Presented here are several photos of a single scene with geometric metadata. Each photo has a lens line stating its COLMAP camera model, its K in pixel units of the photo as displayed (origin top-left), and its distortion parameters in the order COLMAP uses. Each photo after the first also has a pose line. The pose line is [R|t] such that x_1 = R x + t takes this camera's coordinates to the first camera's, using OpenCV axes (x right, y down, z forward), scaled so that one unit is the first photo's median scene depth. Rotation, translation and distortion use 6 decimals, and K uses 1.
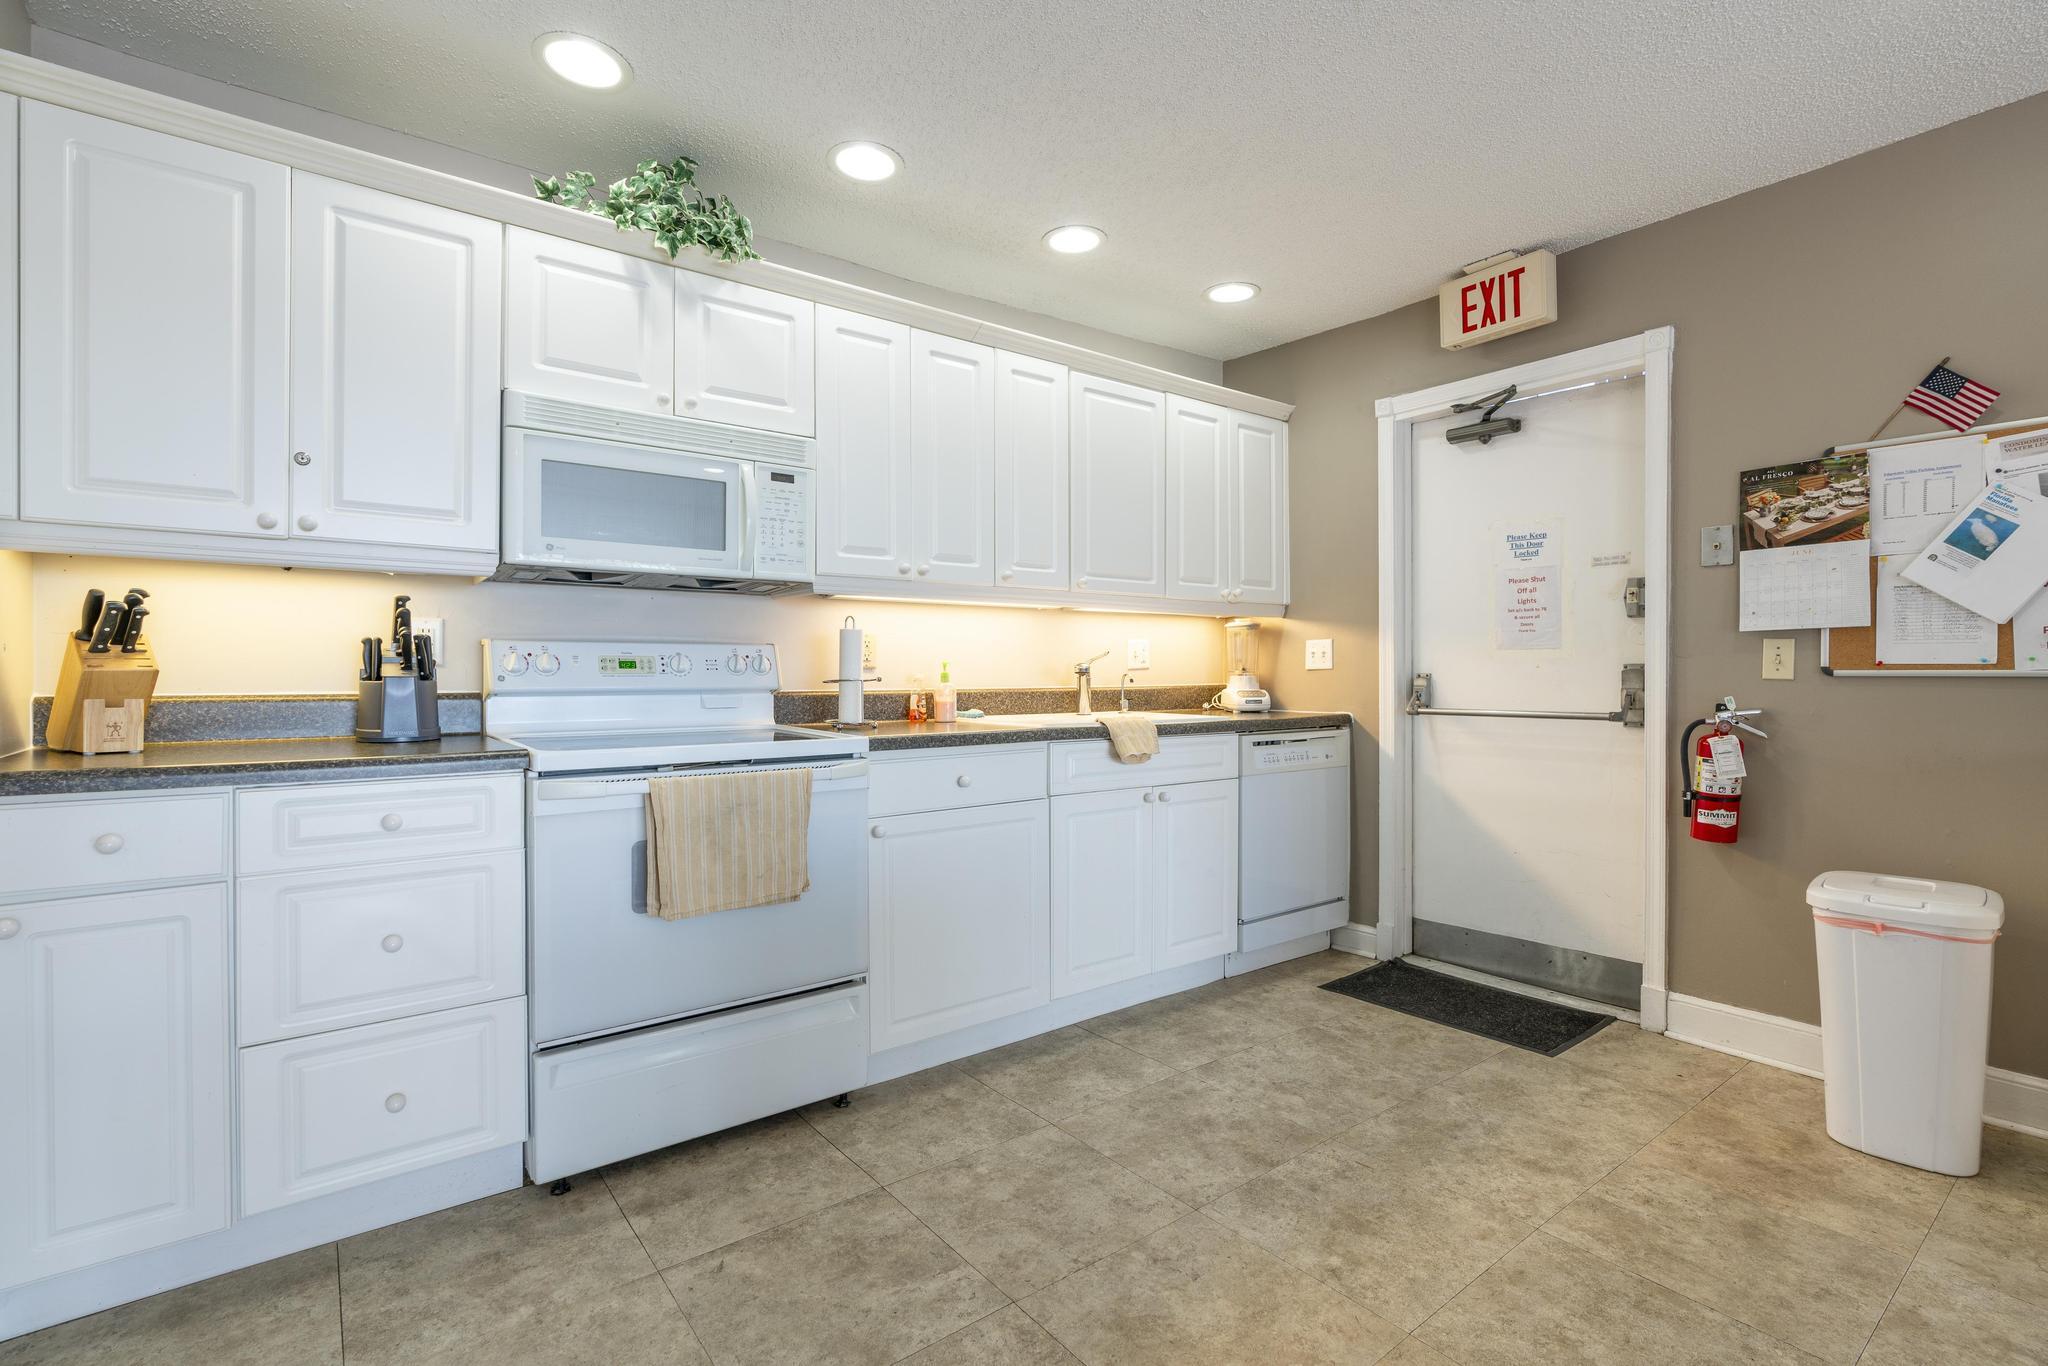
lens RADIAL K [[942.5, 0, 1073.3], [0, 942.5, 678.1], [0, 0, 1]] dist [-0.002855, 0.000335]
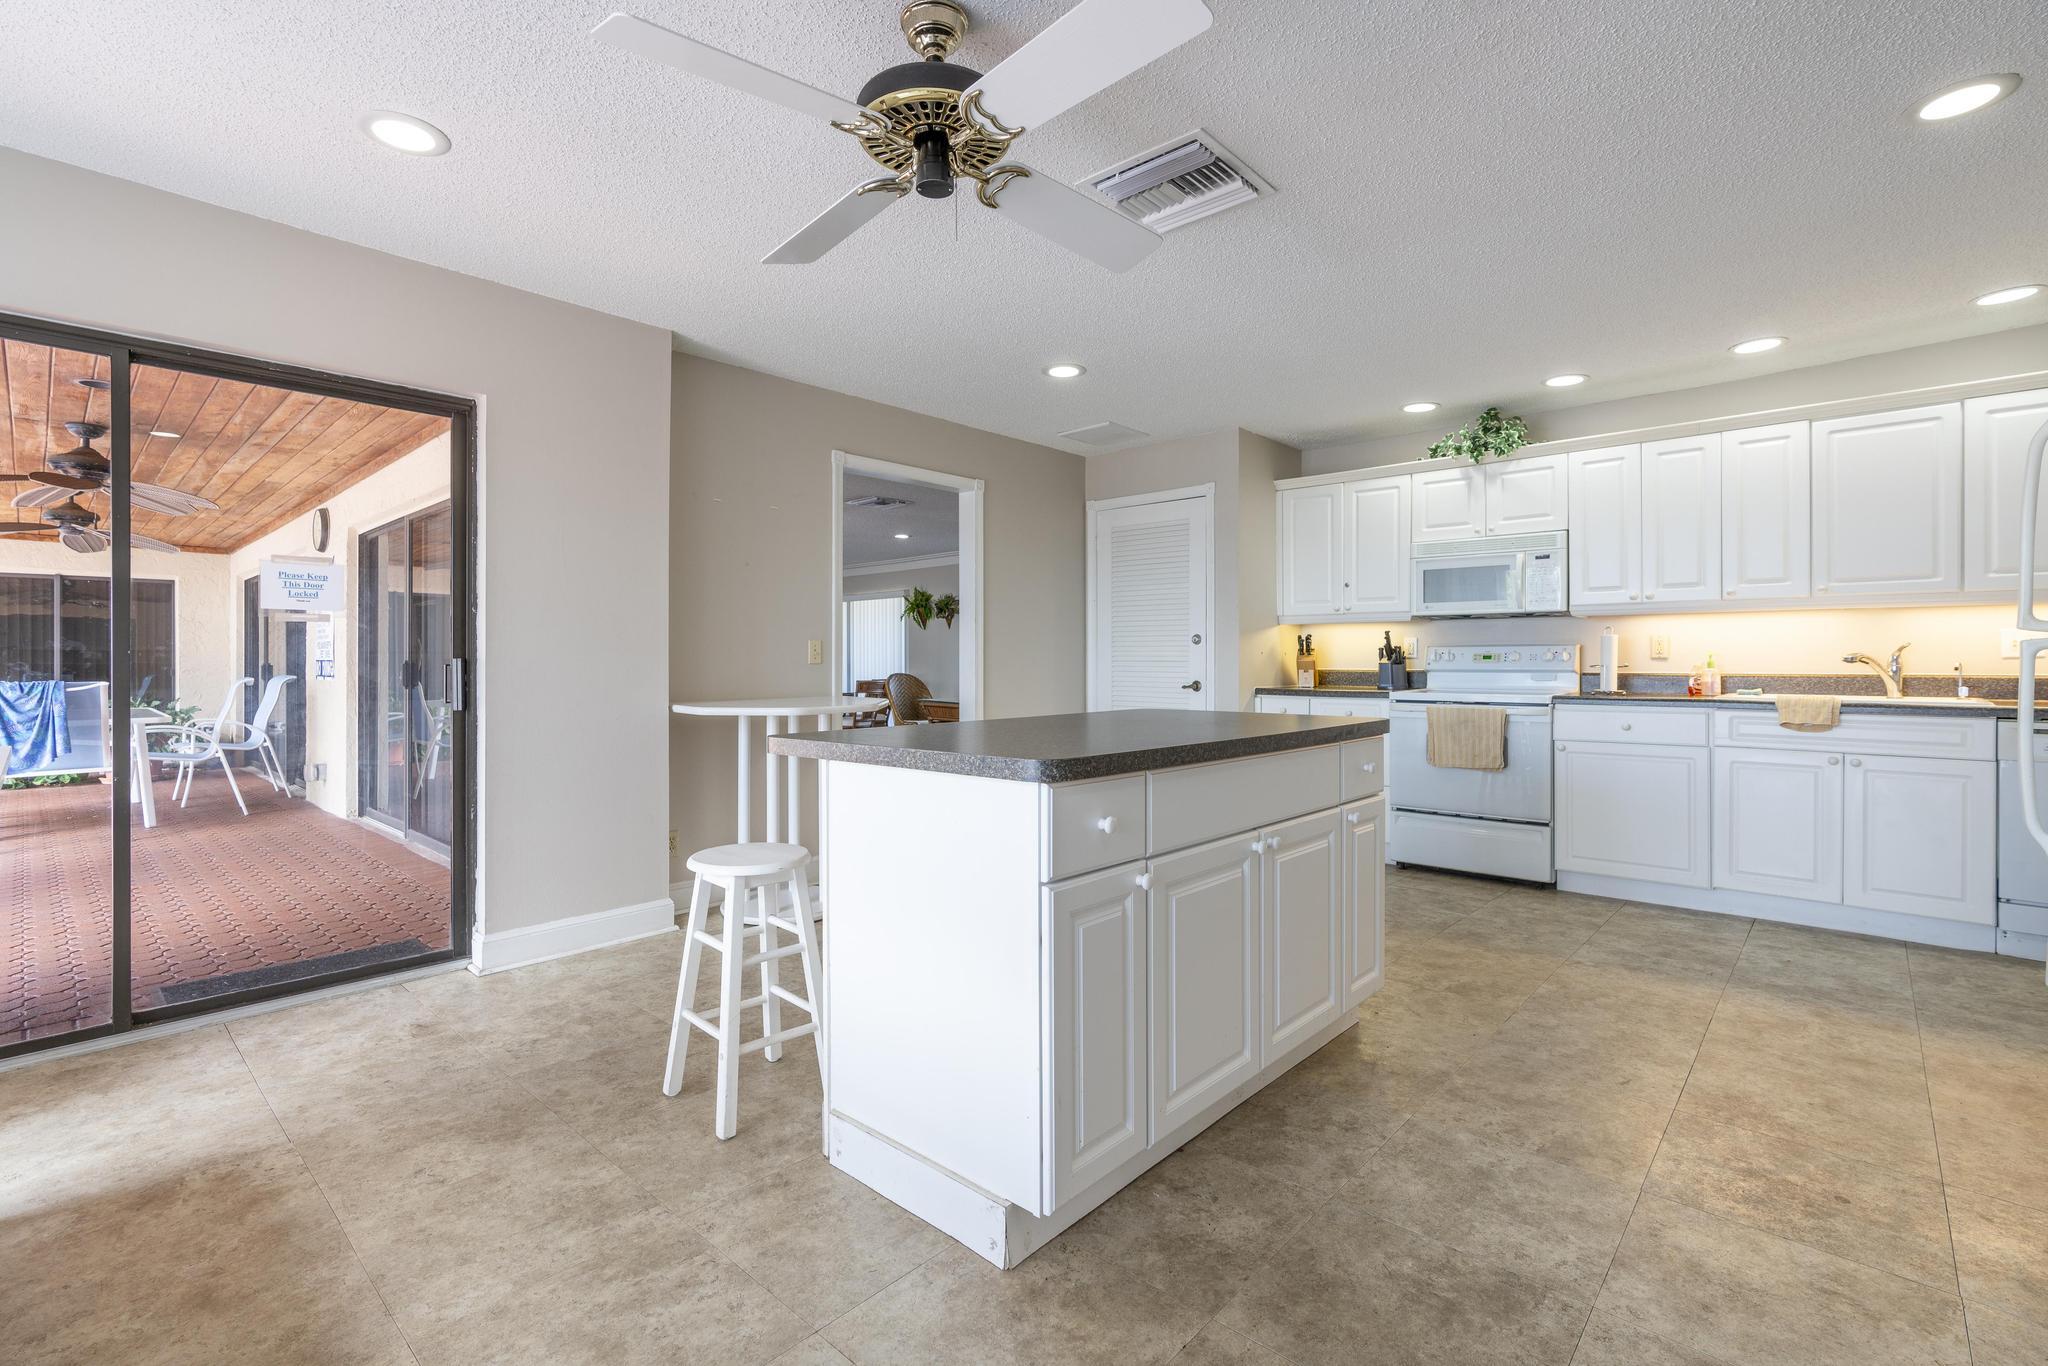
lens RADIAL K [[929.1, 0, 1017.8], [0, 929.1, 665.9], [0, 0, 1]] dist [-0.023916, 0.011139]
pose [[0.171007, 0.005253, -0.985256, 1.404892], [-0.006076, 0.999972, 0.004277, 0.001772], [0.985251, 0.005255, 0.171035, -0.355410]]
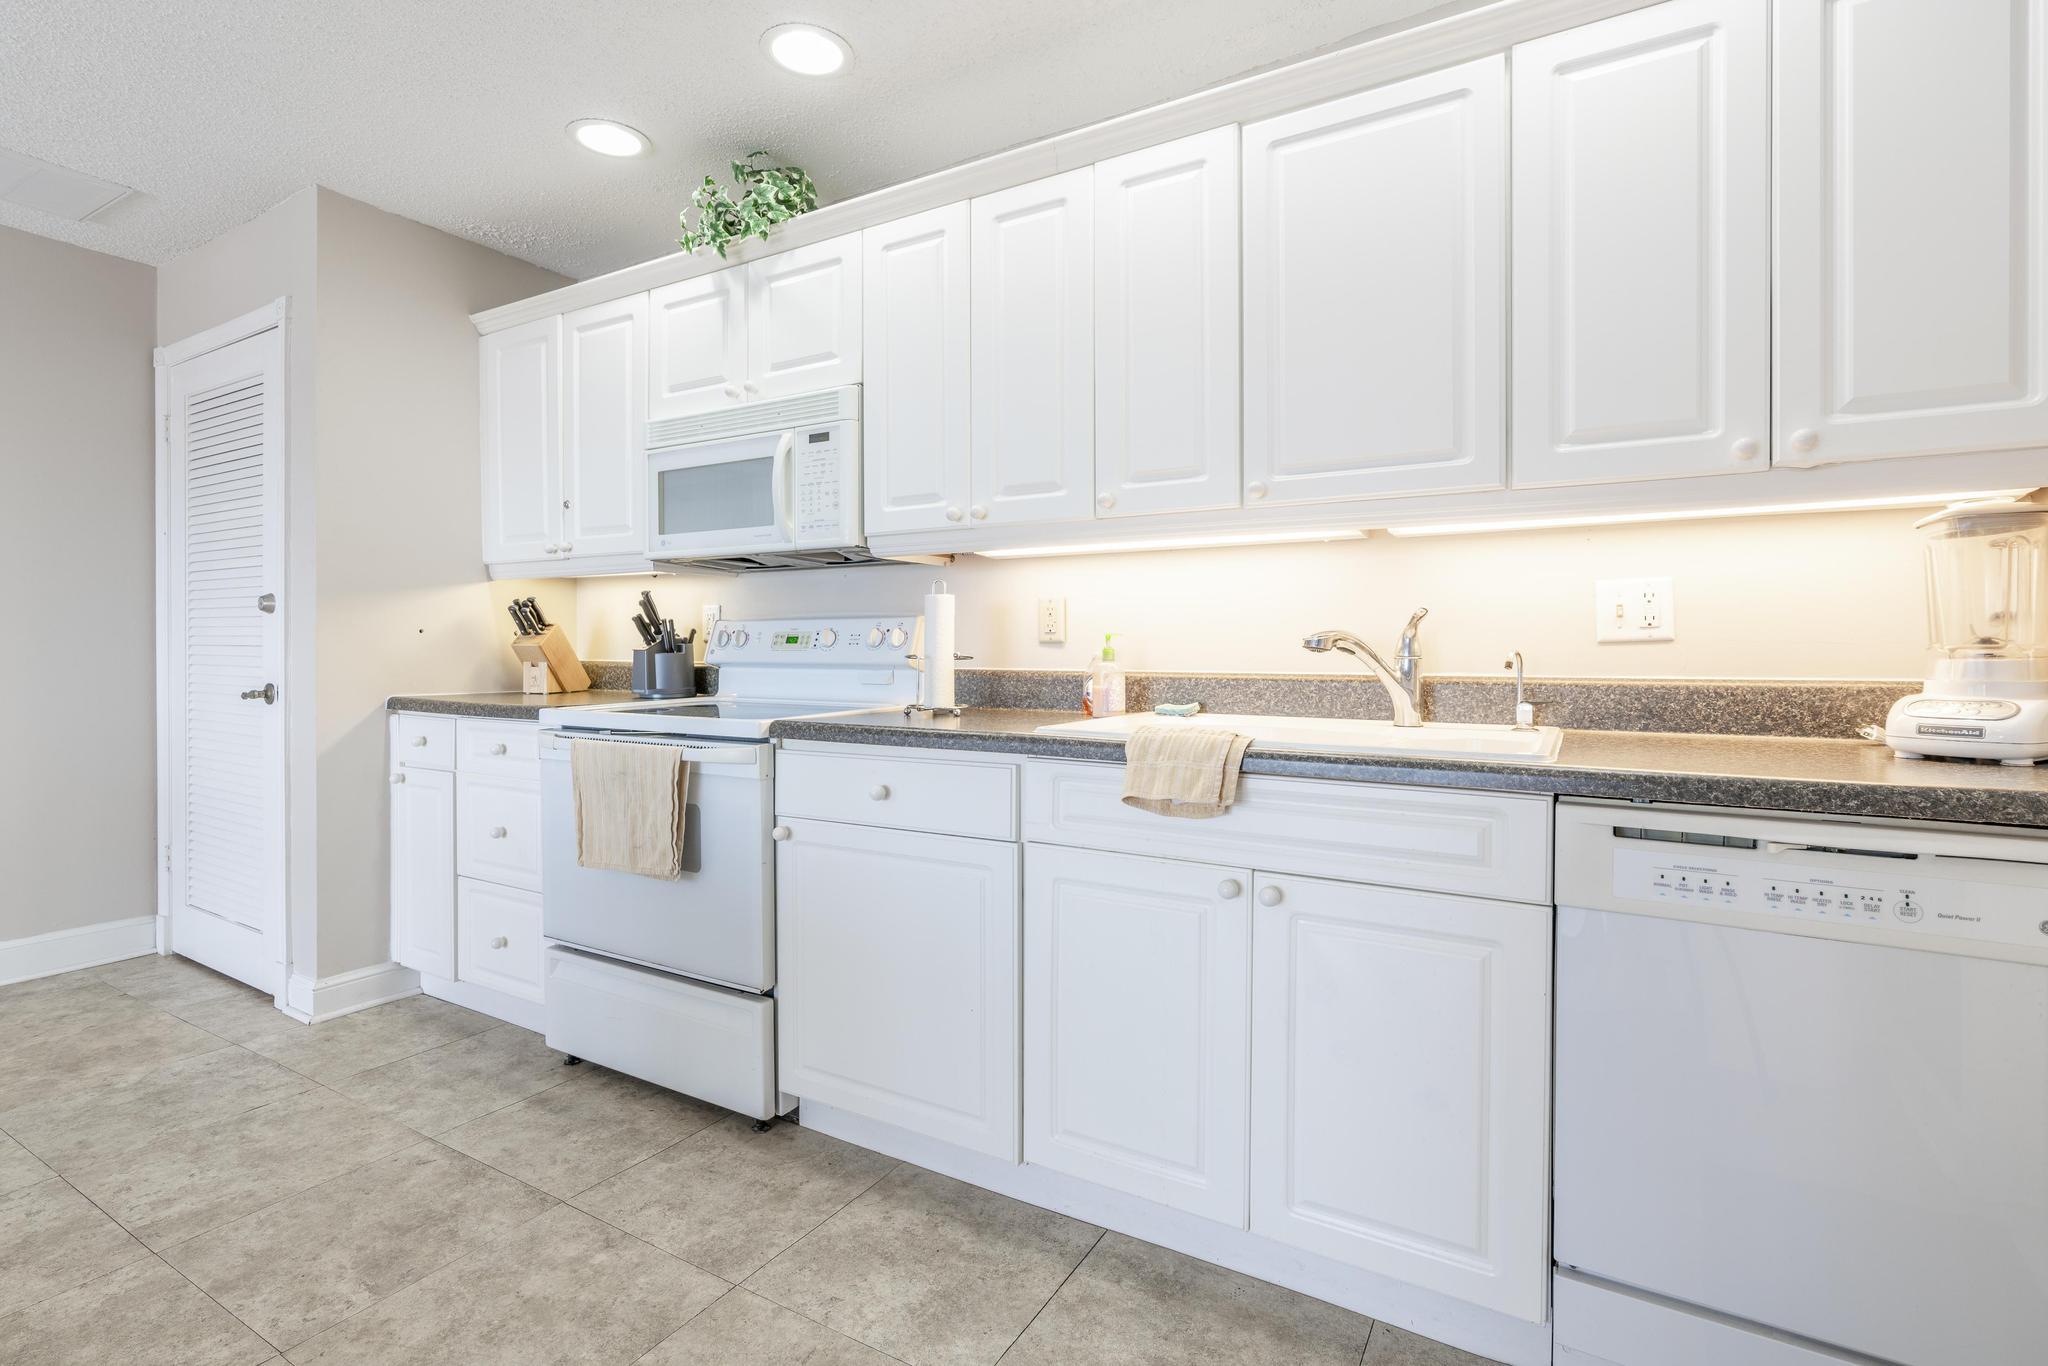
lens RADIAL K [[947.9, 0, 963.6], [0, 947.9, 655.9], [0, 0, 1]] dist [-0.015435, 0.007537]
pose [[0.340170, 0.008696, -0.940324, 0.663746], [-0.007966, 0.999948, 0.006365, -0.004676], [0.940330, 0.005326, 0.340221, 0.875539]]
